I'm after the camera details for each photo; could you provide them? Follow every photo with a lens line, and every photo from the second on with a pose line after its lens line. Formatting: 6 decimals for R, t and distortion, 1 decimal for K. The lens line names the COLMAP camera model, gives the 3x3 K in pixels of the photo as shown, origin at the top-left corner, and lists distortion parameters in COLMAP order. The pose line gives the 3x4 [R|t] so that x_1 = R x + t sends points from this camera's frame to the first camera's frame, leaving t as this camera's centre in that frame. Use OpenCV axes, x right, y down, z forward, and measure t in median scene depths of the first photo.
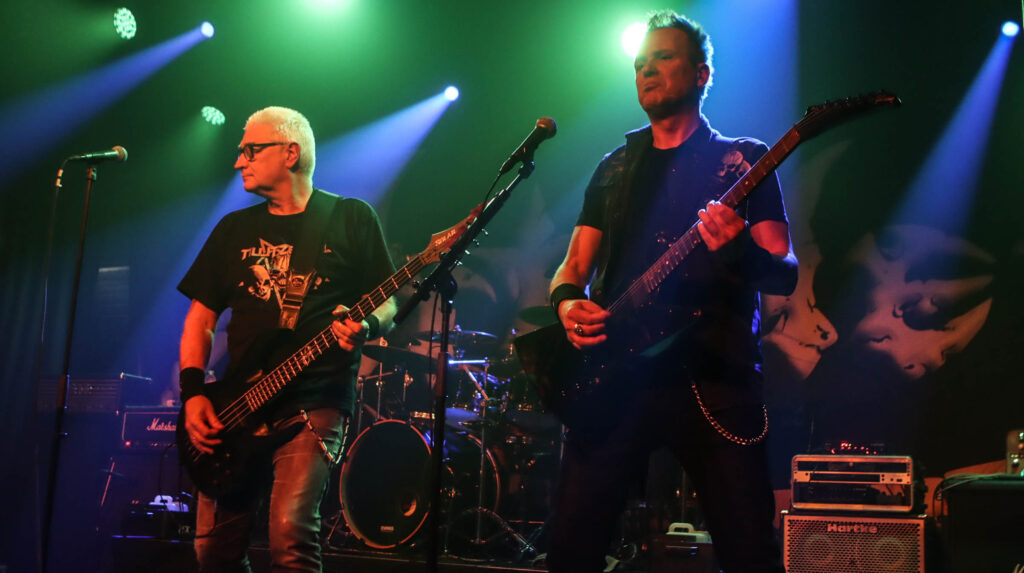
lens RADIAL K [[1186.7, 0, 512.0], [0, 1186.7, 286.5], [0, 0, 1]] dist [-0.071073, -0.003522]
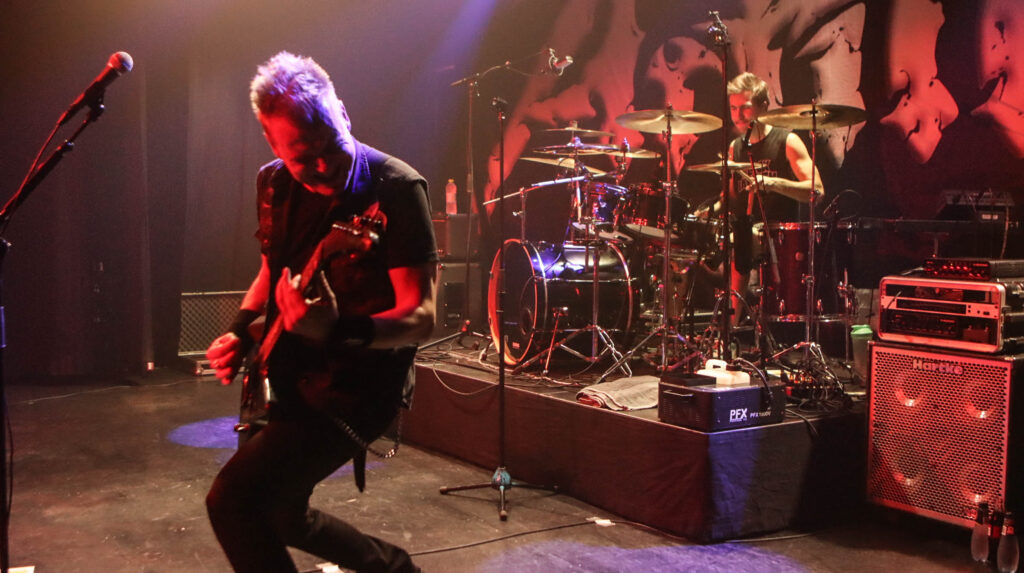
lens RADIAL K [[1186.7, 0, 512.0], [0, 1186.7, 286.5], [0, 0, 1]] dist [-0.071073, -0.003522]
pose [[0.845945, -0.006134, -0.533235, 0.475292], [0.137284, 0.968736, 0.206650, -0.062677], [0.515296, -0.248019, 0.820339, 0.173866]]
